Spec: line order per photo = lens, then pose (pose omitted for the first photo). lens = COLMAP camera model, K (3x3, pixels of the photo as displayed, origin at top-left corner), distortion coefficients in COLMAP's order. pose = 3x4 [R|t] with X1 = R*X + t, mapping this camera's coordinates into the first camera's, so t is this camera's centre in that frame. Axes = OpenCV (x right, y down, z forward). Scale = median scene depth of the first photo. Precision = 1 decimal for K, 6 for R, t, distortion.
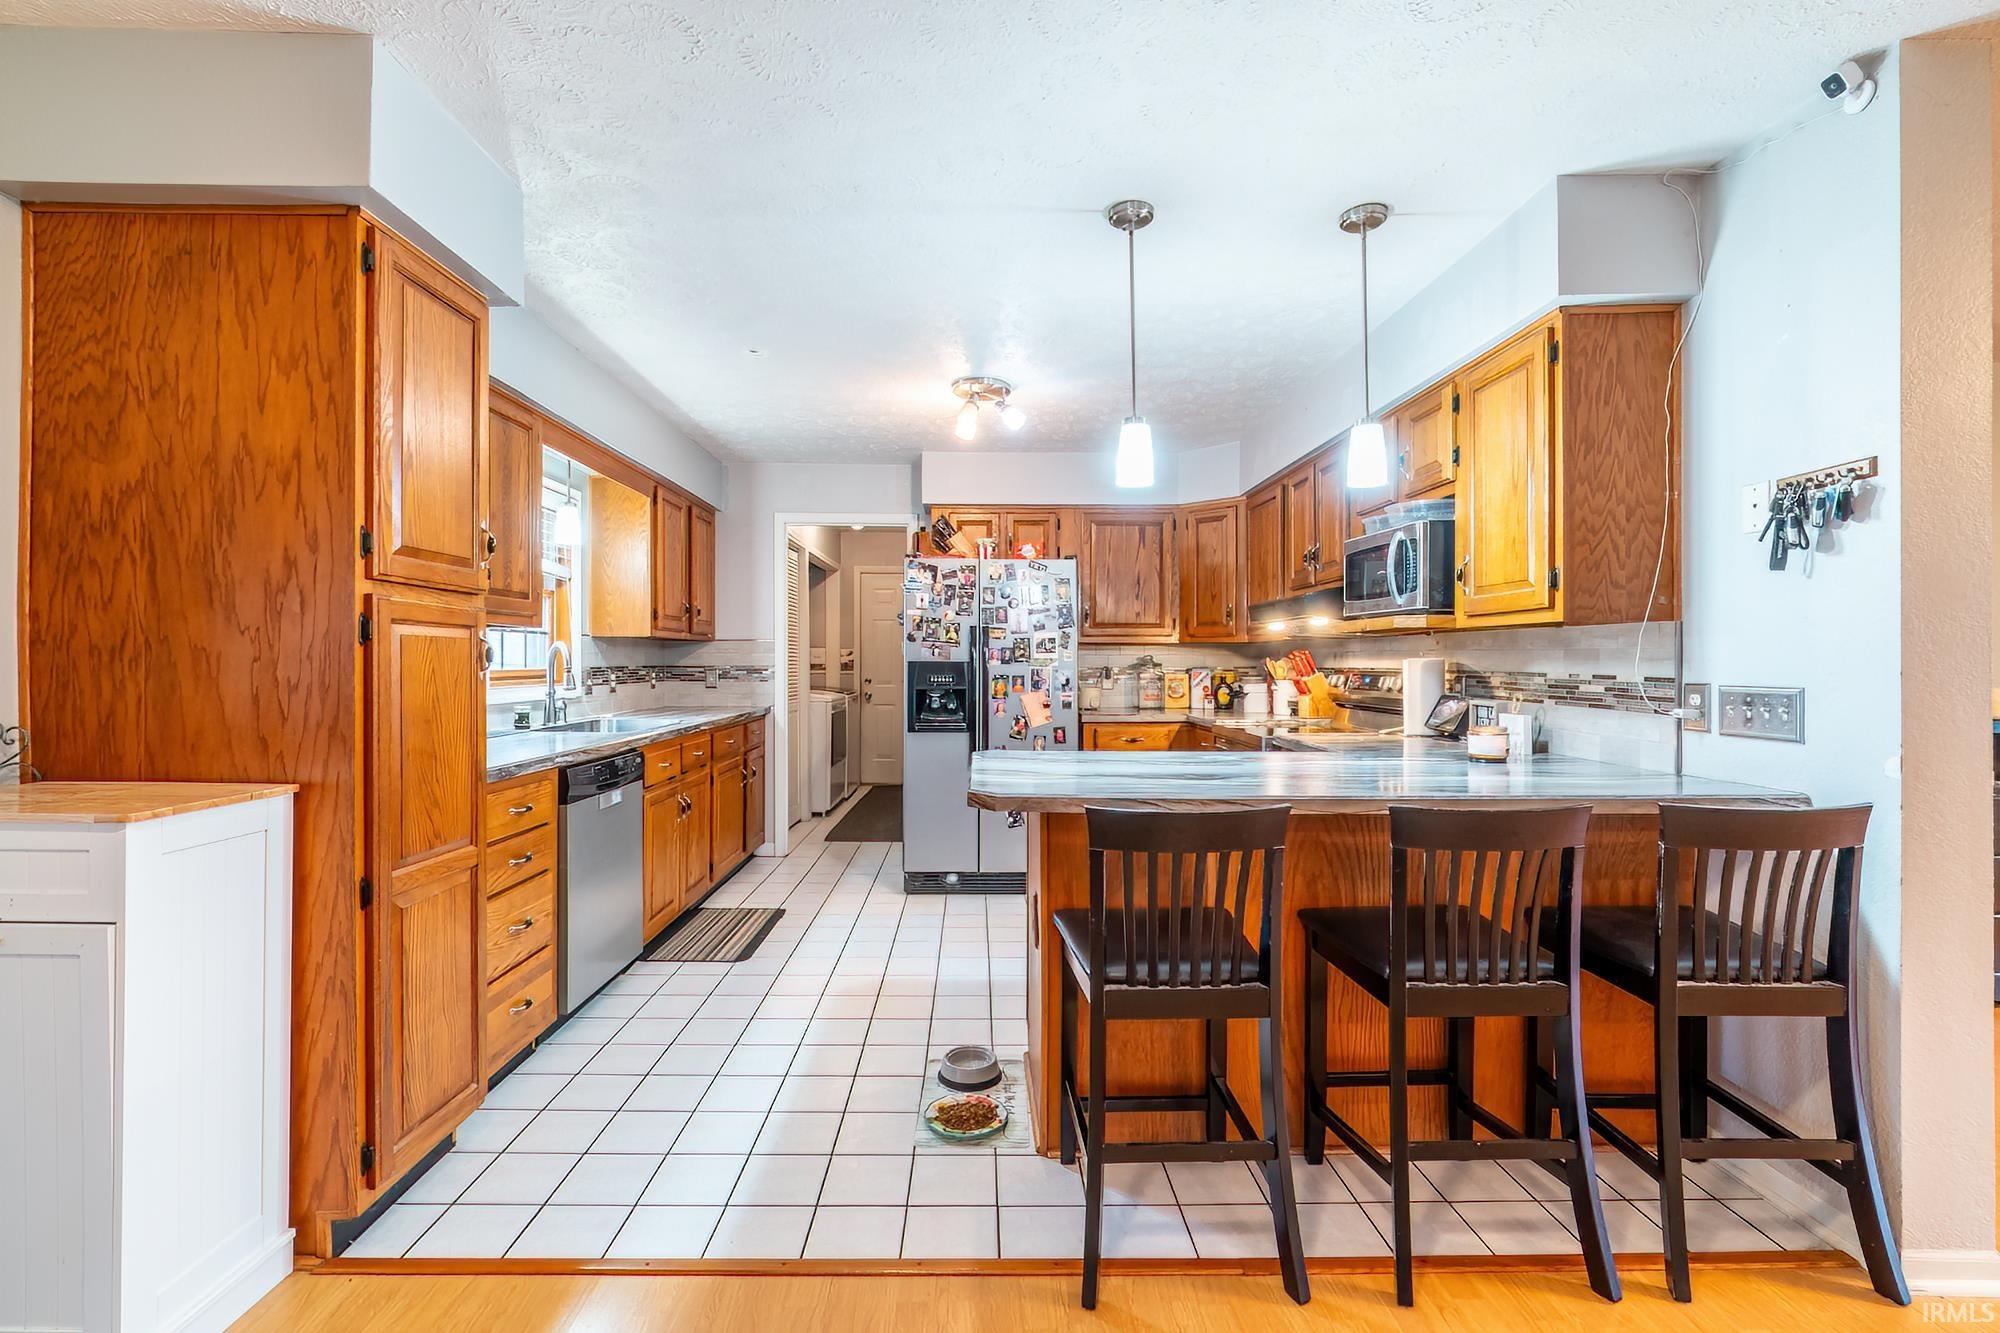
lens RADIAL K [[878.2, 0, 992.8], [0, 878.2, 660.6], [0, 0, 1]] dist [-0.002711, 0.000407]
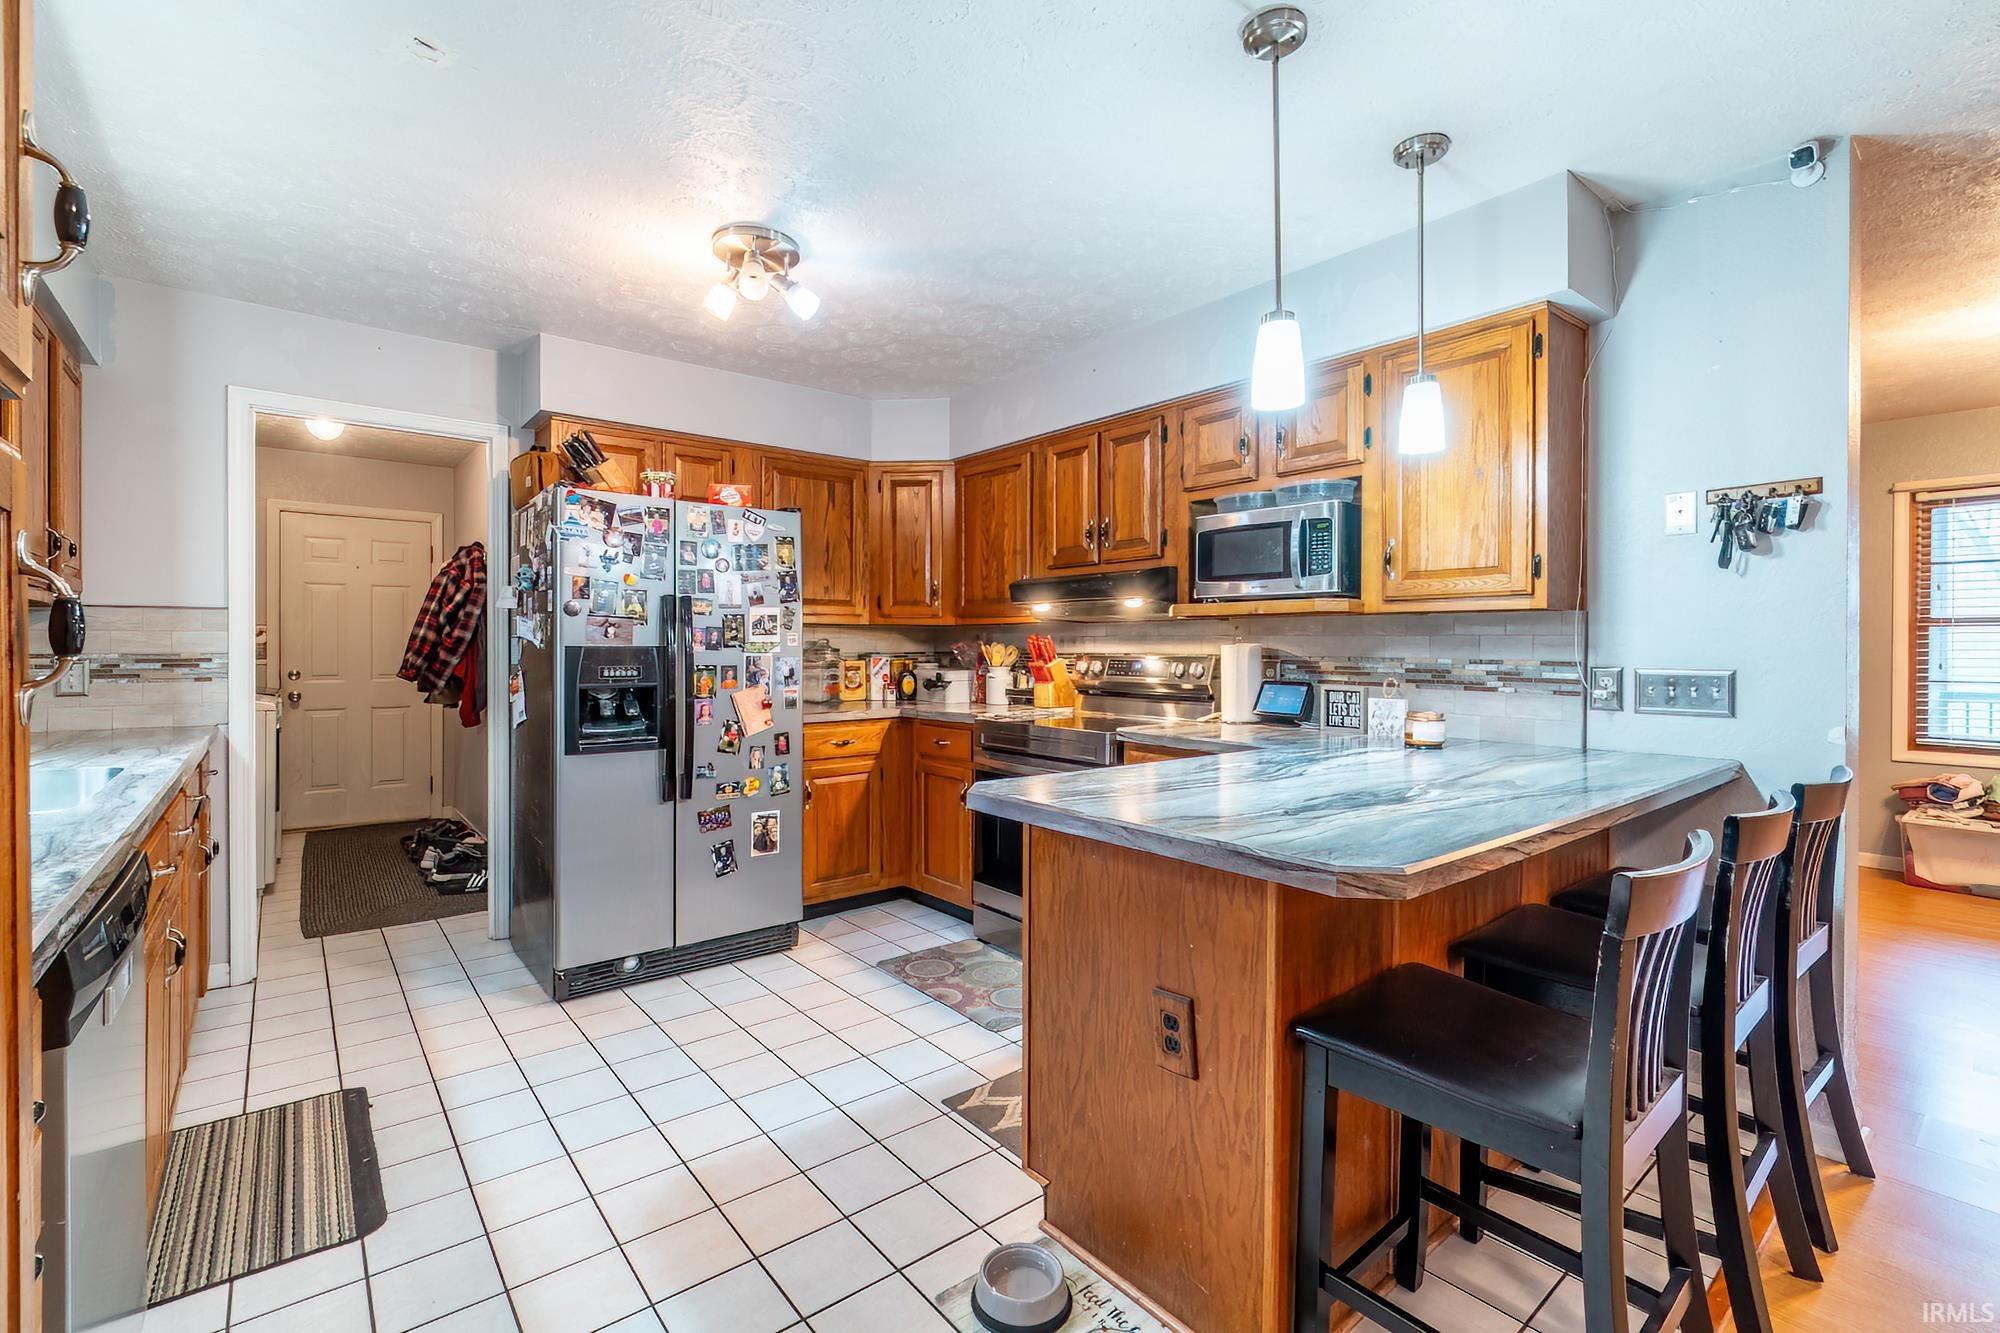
lens RADIAL K [[878.2, 0, 996.5], [0, 878.2, 649.0], [0, 0, 1]] dist [-0.002711, 0.000407]
pose [[0.789611, -0.001752, 0.613605, -0.242899], [-0.001327, 0.999989, 0.004563, -0.000398], [-0.613606, -0.004417, 0.789600, 0.290387]]
